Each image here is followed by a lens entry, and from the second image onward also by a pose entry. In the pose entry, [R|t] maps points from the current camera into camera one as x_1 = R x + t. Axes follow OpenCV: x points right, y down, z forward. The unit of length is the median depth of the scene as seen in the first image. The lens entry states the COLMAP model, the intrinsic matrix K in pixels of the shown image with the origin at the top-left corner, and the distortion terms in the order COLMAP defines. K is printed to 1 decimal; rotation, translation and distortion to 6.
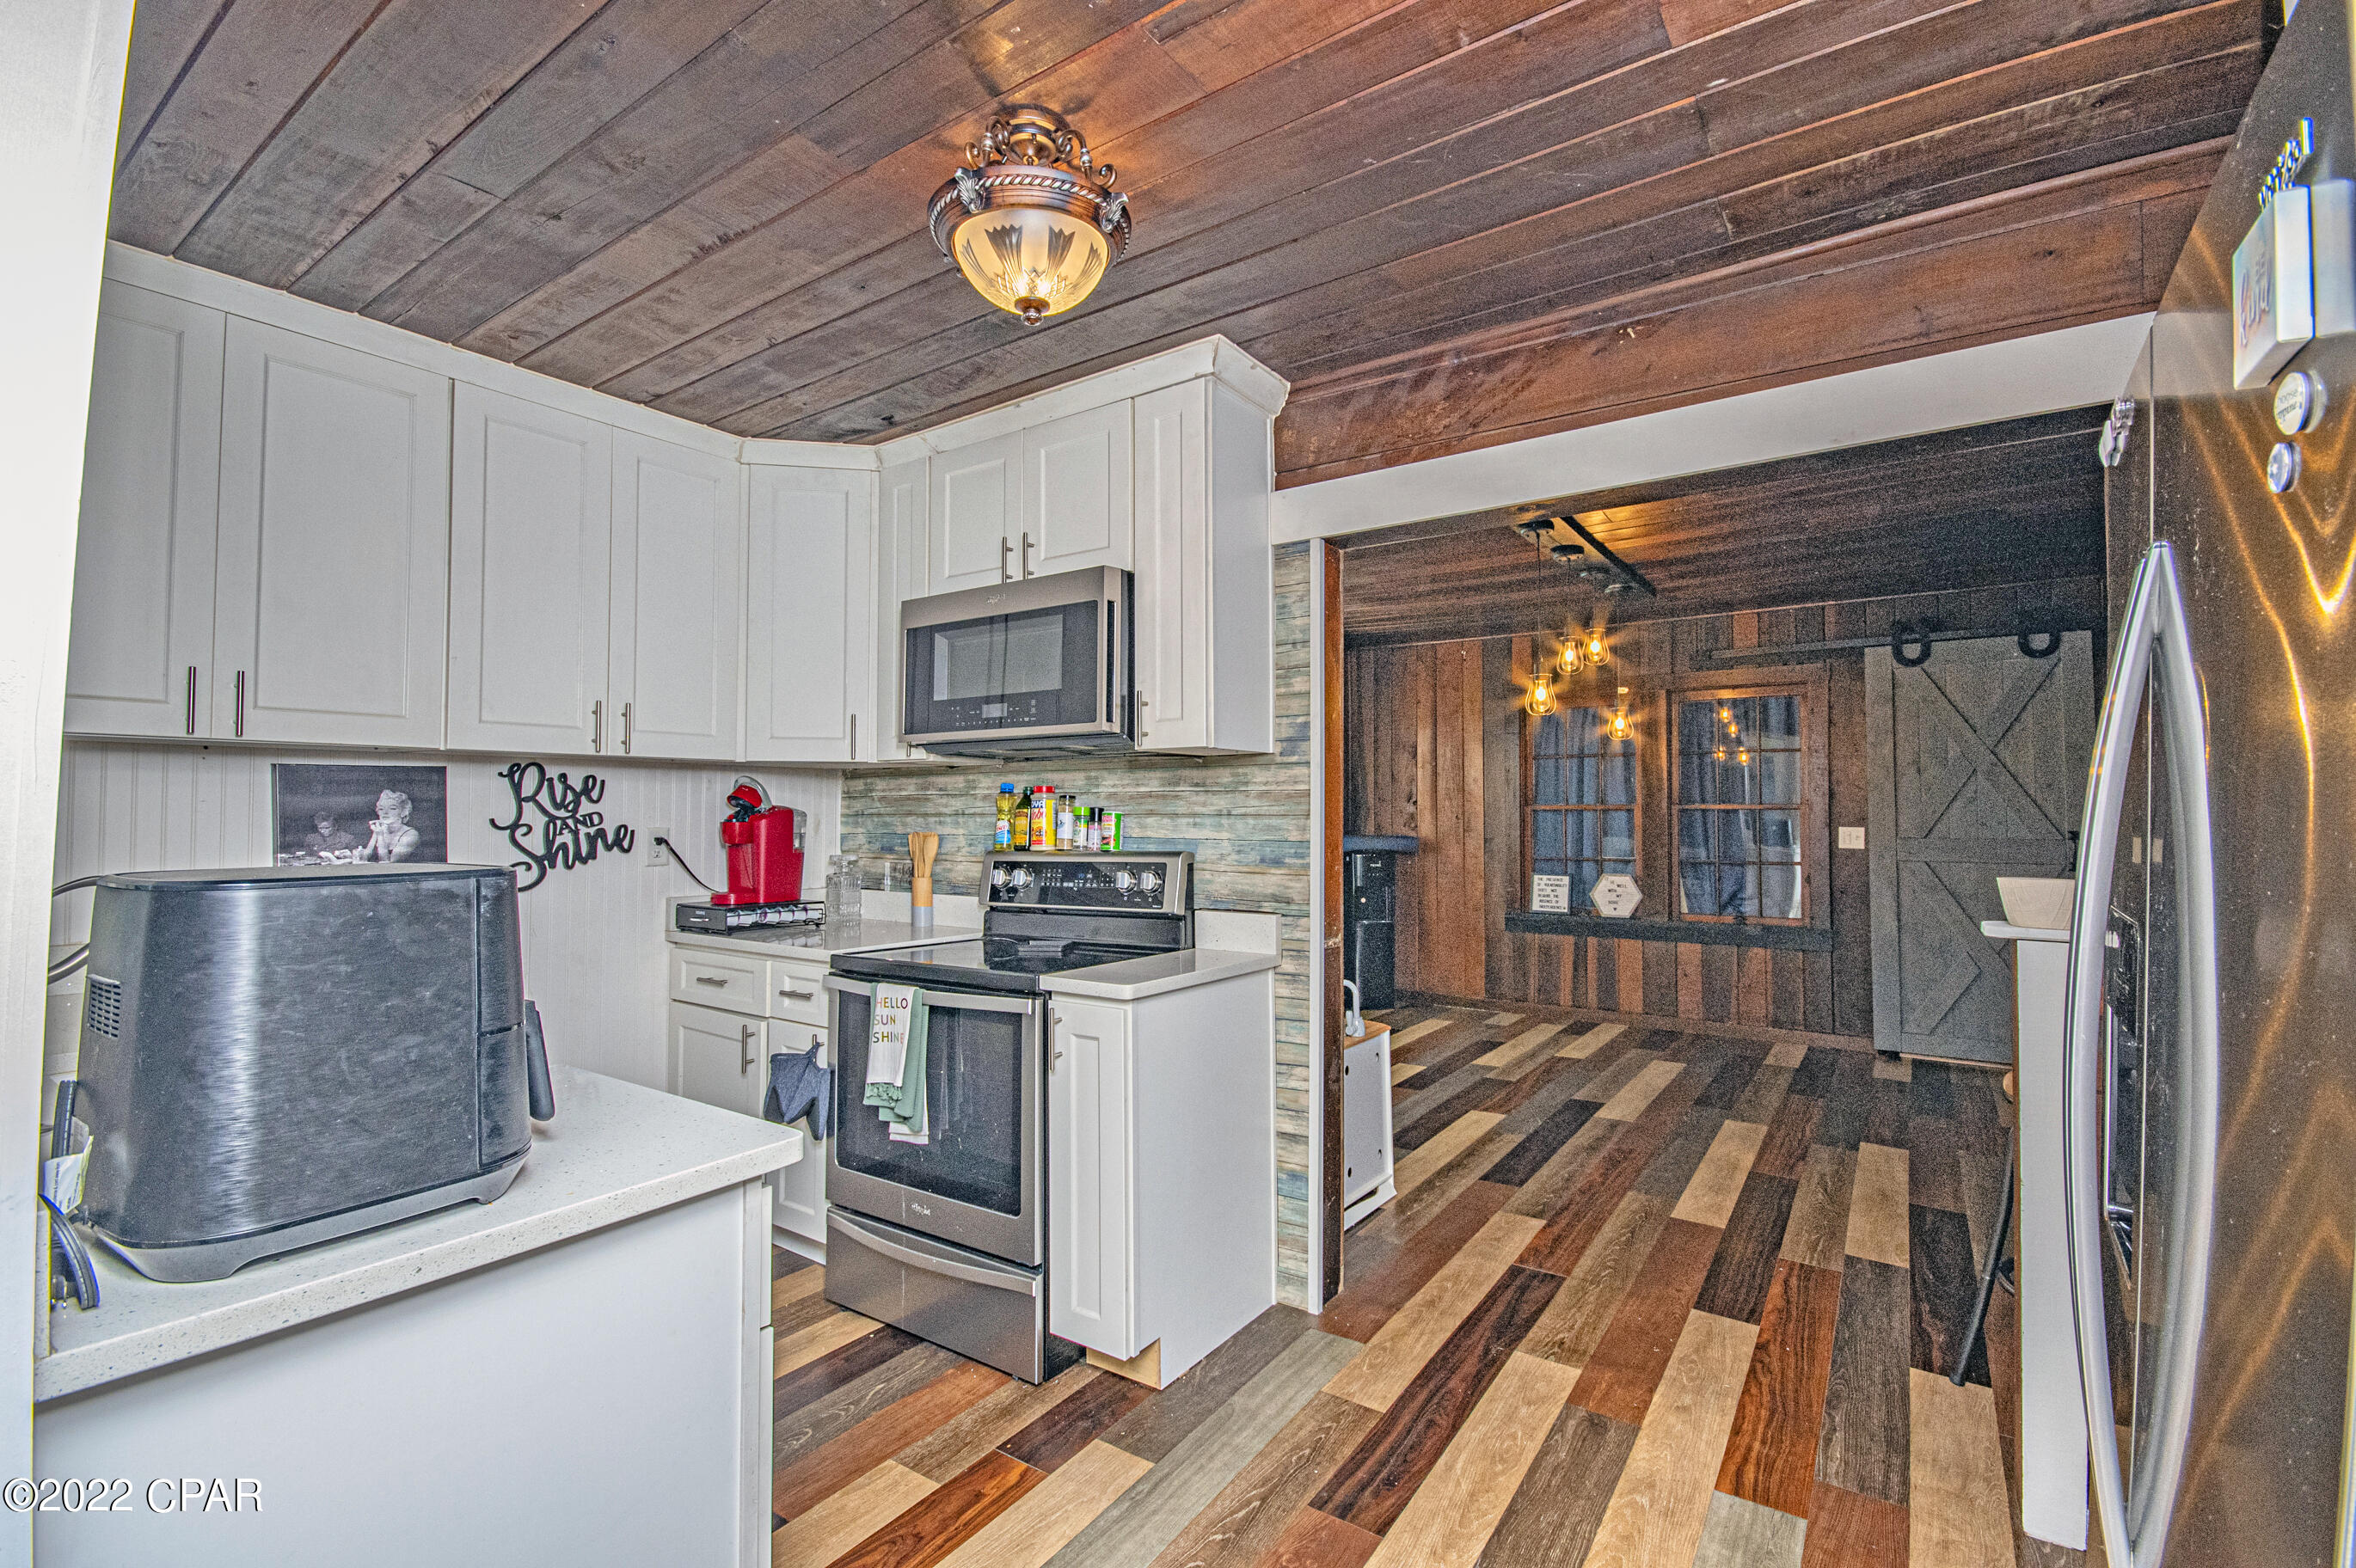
lens RADIAL K [[1039.7, 0, 1158.8], [0, 1039.7, 789.3], [0, 0, 1]] dist [-0.001774, 0.000690]
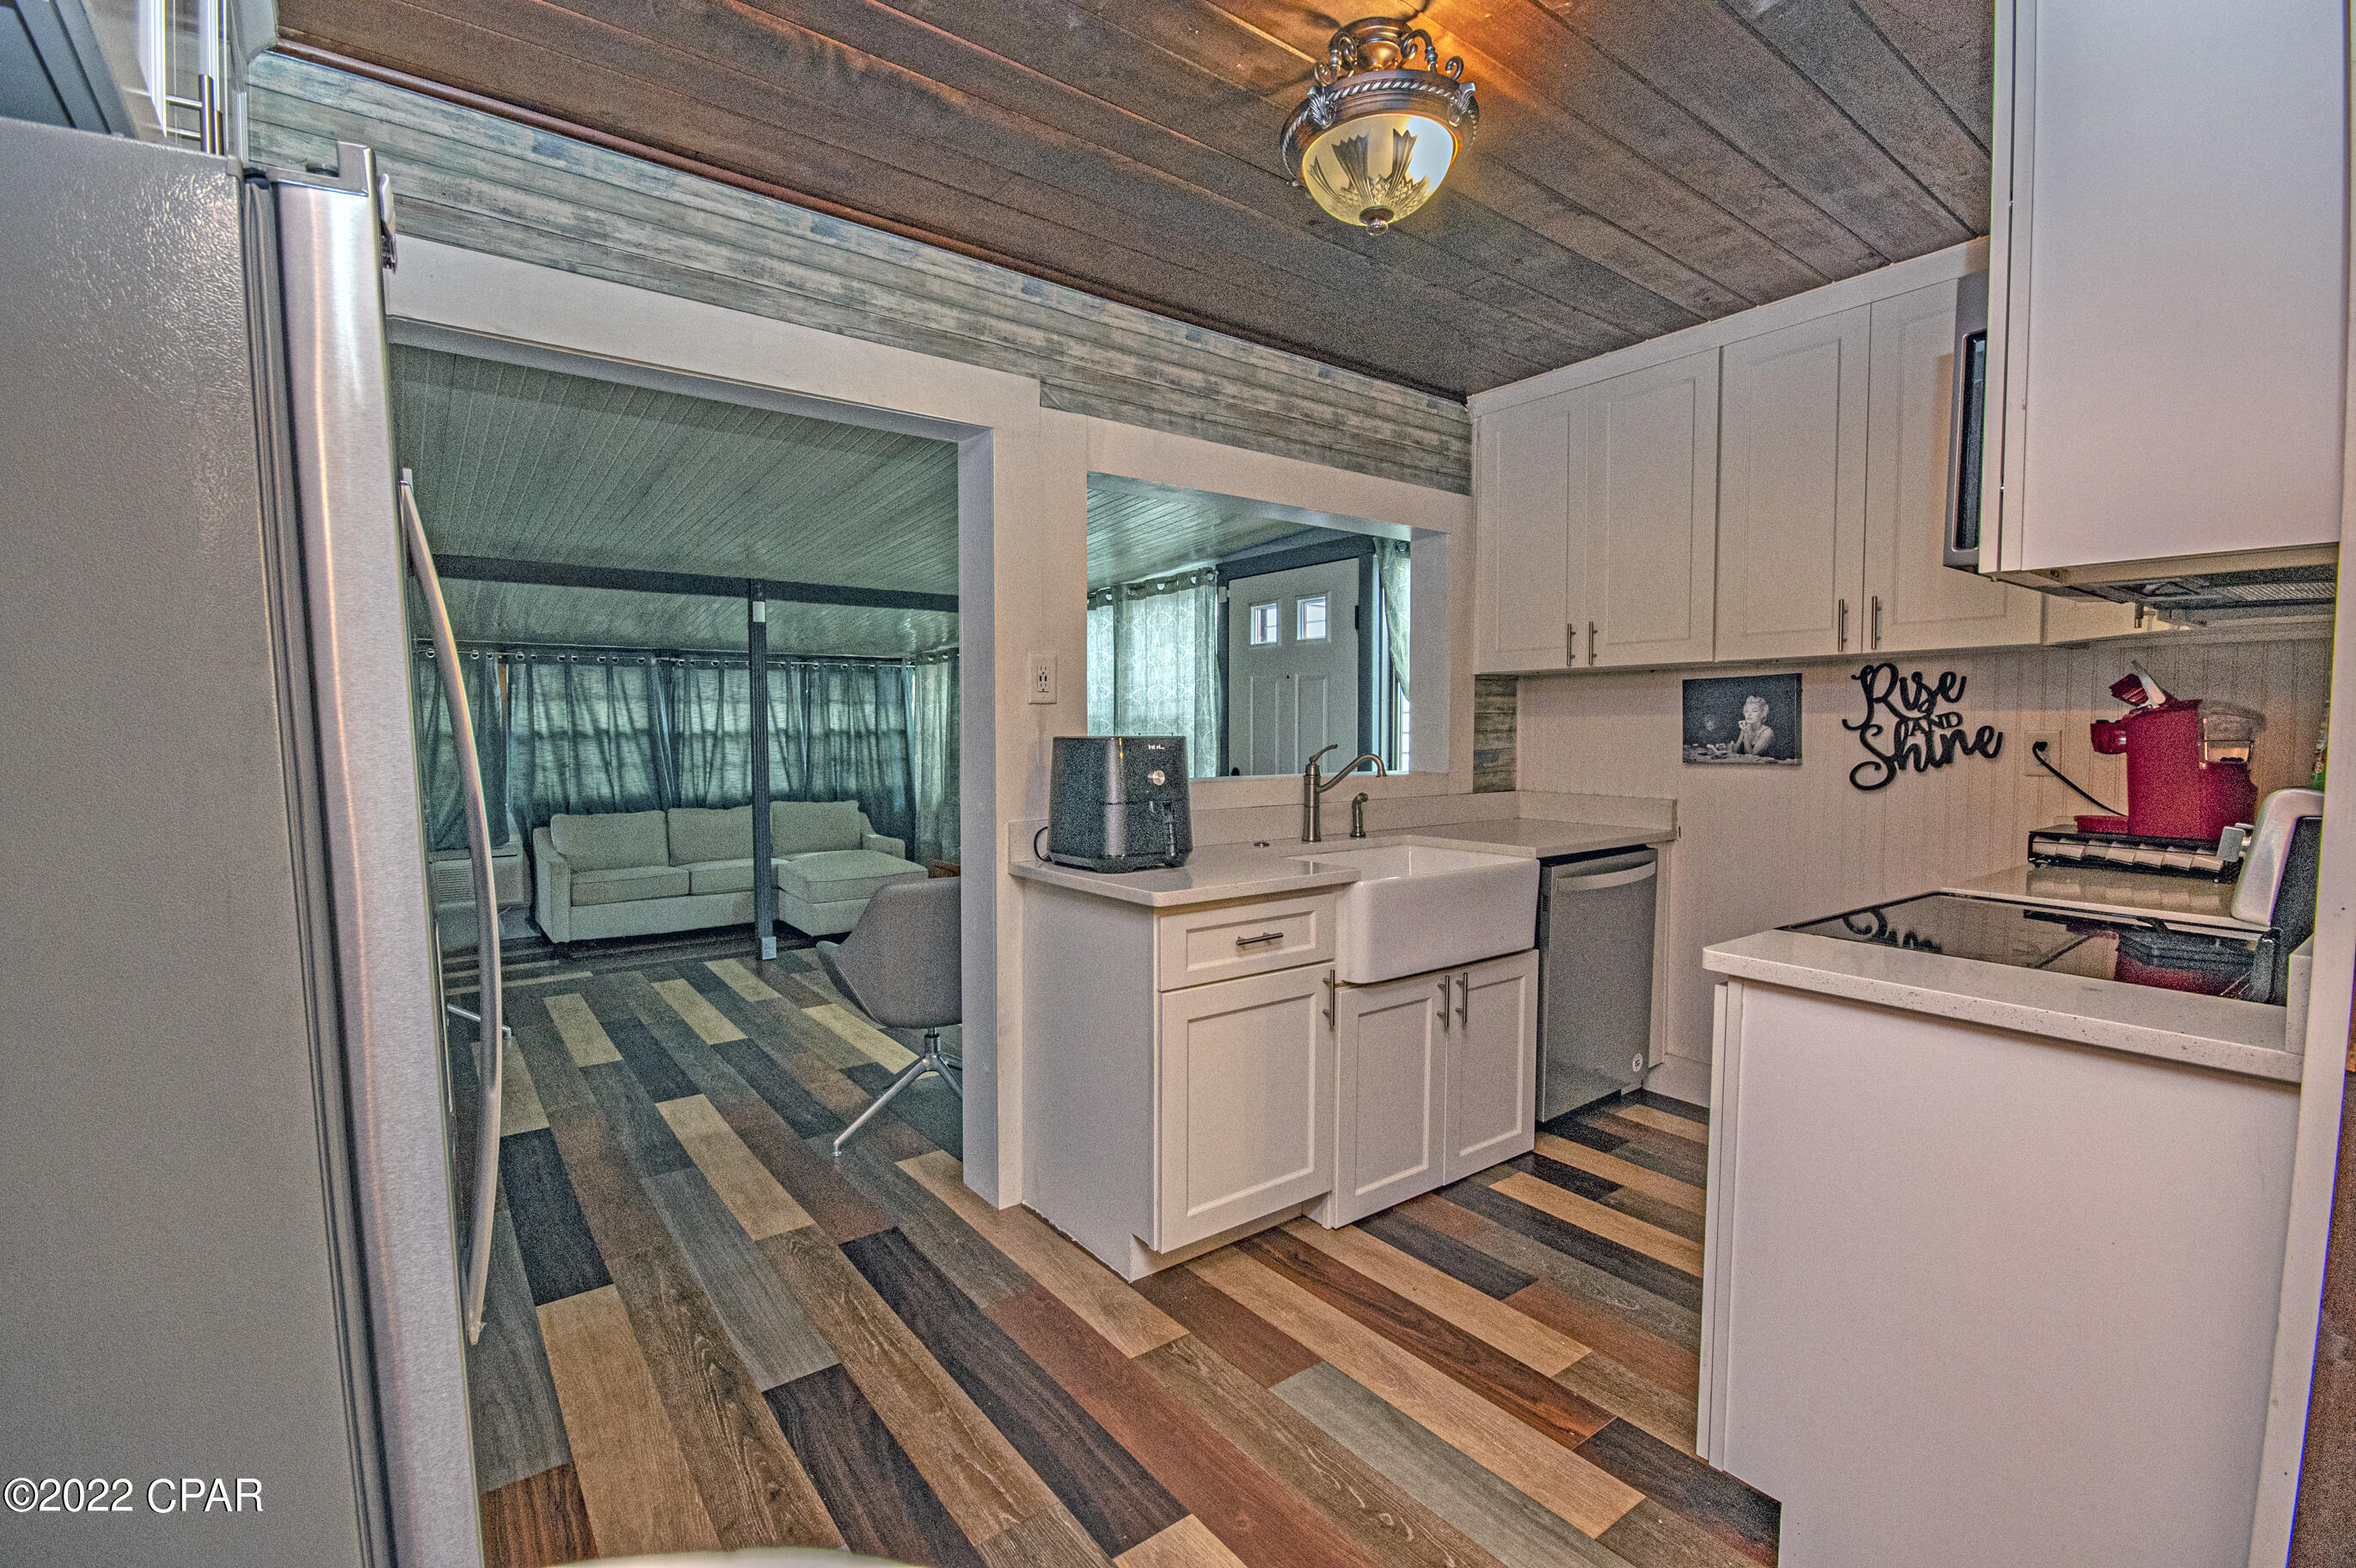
lens RADIAL K [[1039.7, 0, 1190.0], [0, 1039.7, 777.5], [0, 0, 1]] dist [-0.001774, 0.000690]
pose [[-0.281761, 0.049175, -0.958224, 0.540207], [0.022216, 0.998752, 0.044723, 0.024025], [0.959227, -0.008687, -0.282502, 0.626309]]
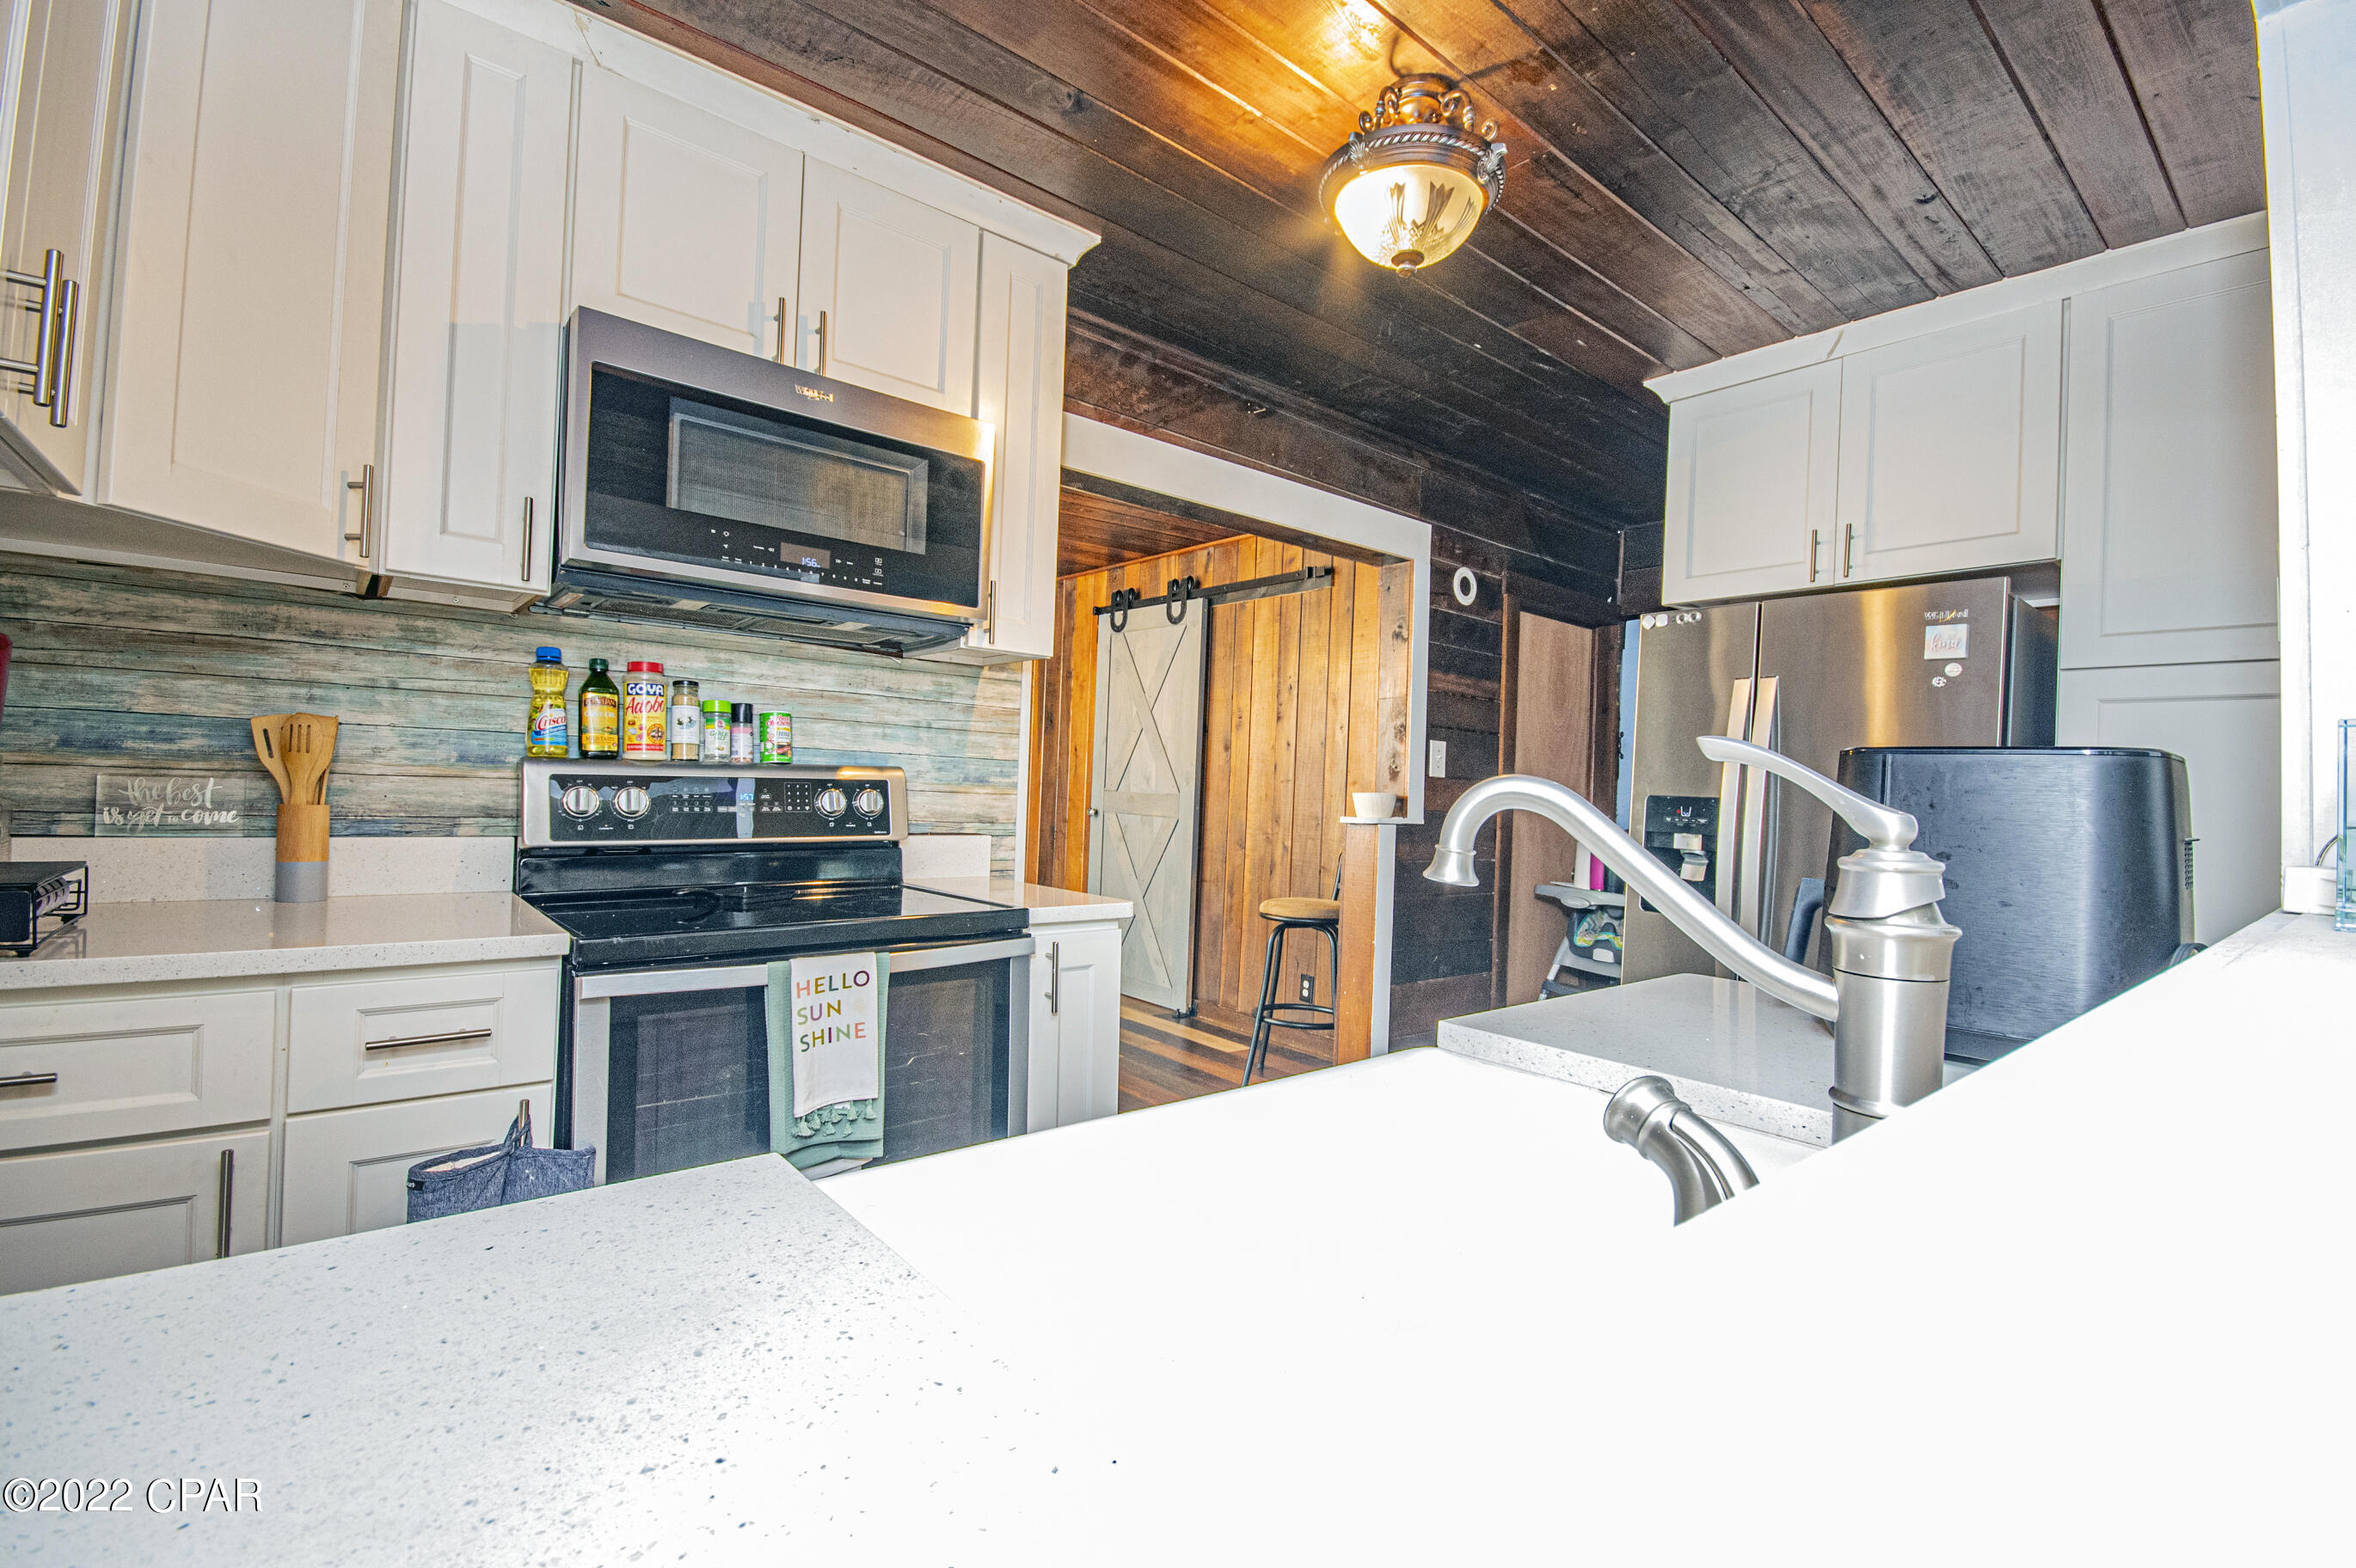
lens RADIAL K [[1039.7, 0, 1212.8], [0, 1039.7, 789.1], [0, 0, 1]] dist [-0.001774, 0.000690]
pose [[0.237605, 0.008684, 0.971323, -0.689379], [-0.060215, 0.998169, 0.005805, 0.053494], [-0.969494, -0.059868, 0.237692, 0.510422]]
